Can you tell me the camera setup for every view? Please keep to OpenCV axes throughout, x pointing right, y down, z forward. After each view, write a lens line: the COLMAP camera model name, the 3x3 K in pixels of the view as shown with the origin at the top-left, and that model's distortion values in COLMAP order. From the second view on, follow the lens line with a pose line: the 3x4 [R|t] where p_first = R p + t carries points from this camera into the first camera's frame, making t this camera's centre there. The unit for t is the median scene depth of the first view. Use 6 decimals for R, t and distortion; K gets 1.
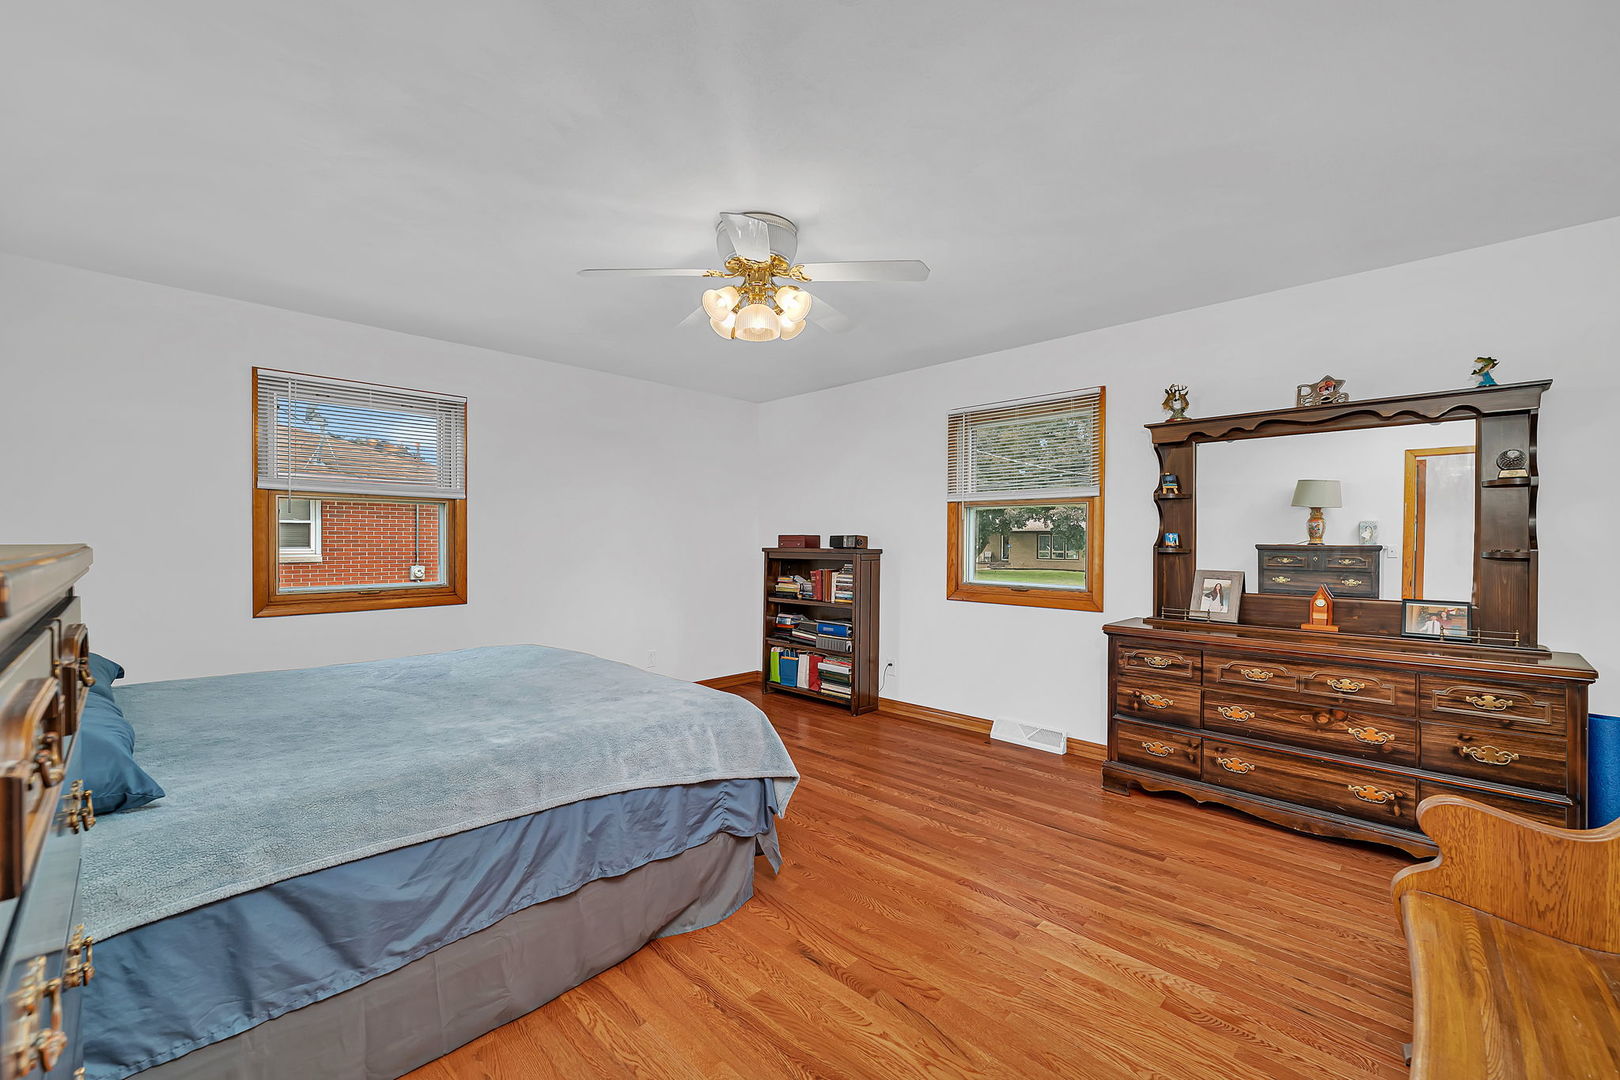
lens RADIAL K [[663.6, 0, 806.0], [0, 663.6, 544.3], [0, 0, 1]] dist [-0.000059, -0.000834]
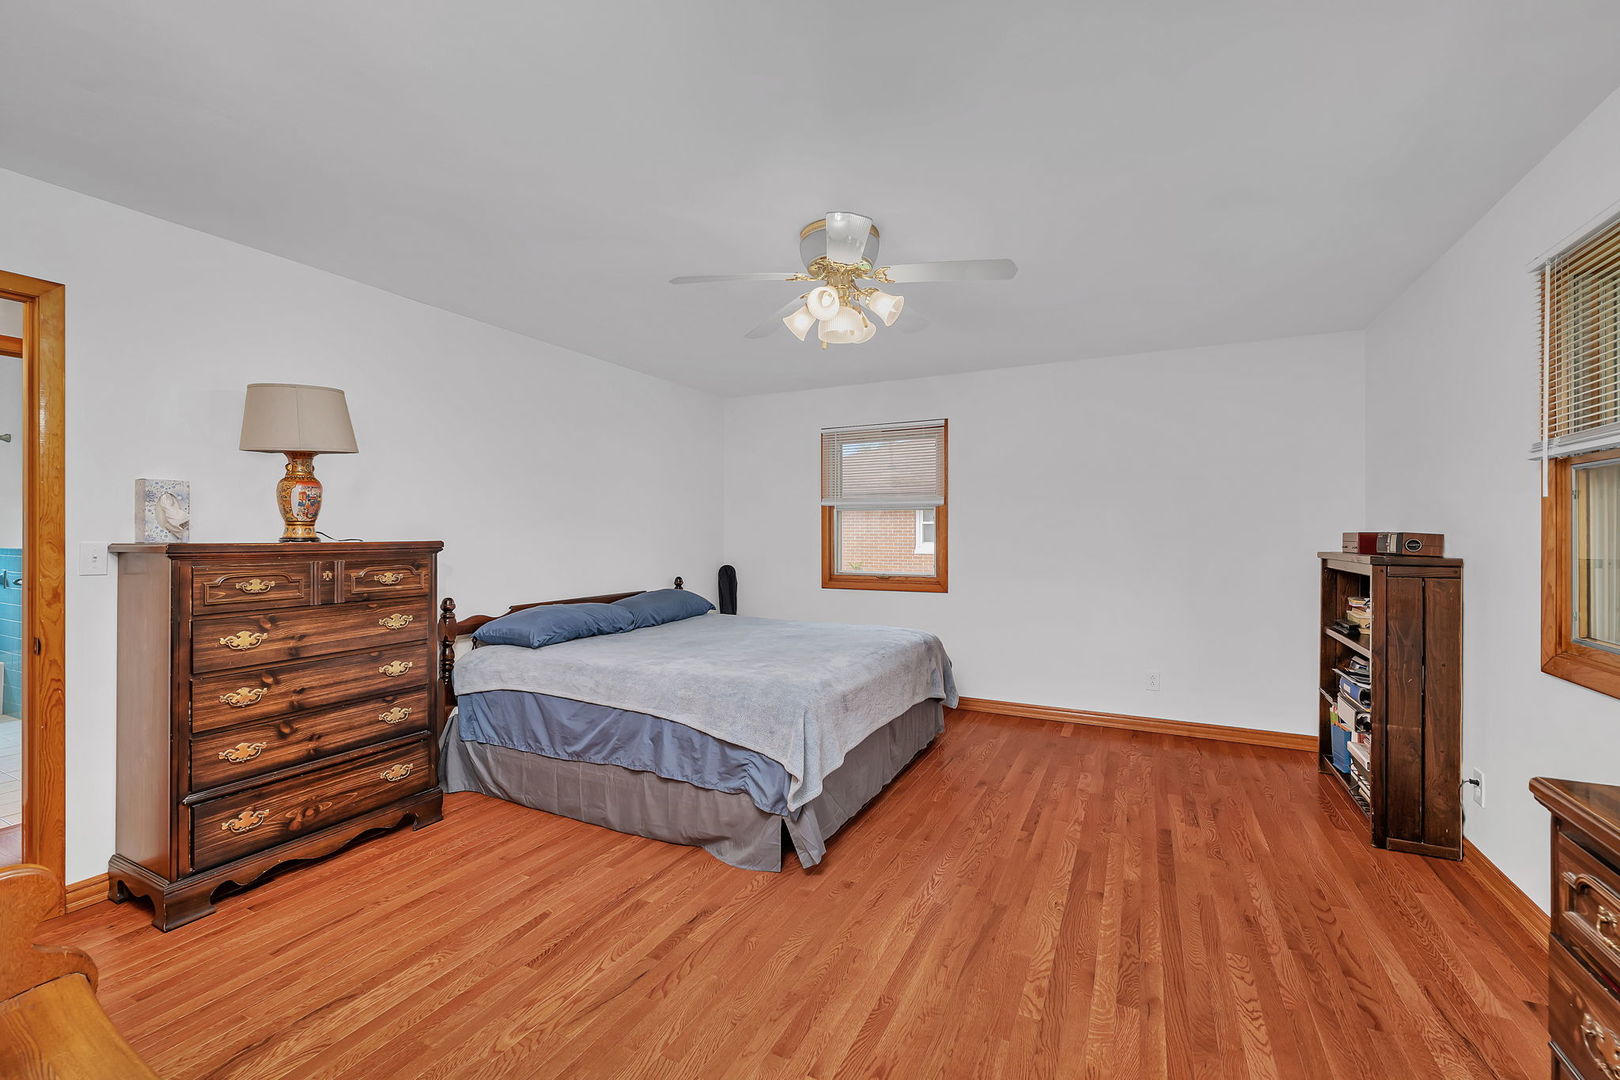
lens RADIAL K [[663.6, 0, 805.3], [0, 663.6, 534.2], [0, 0, 1]] dist [-0.000059, -0.000834]
pose [[0.298606, -0.004182, -0.954367, 0.756463], [-0.007445, 0.999950, -0.006712, -0.008315], [0.954347, 0.009110, 0.298560, 0.561524]]
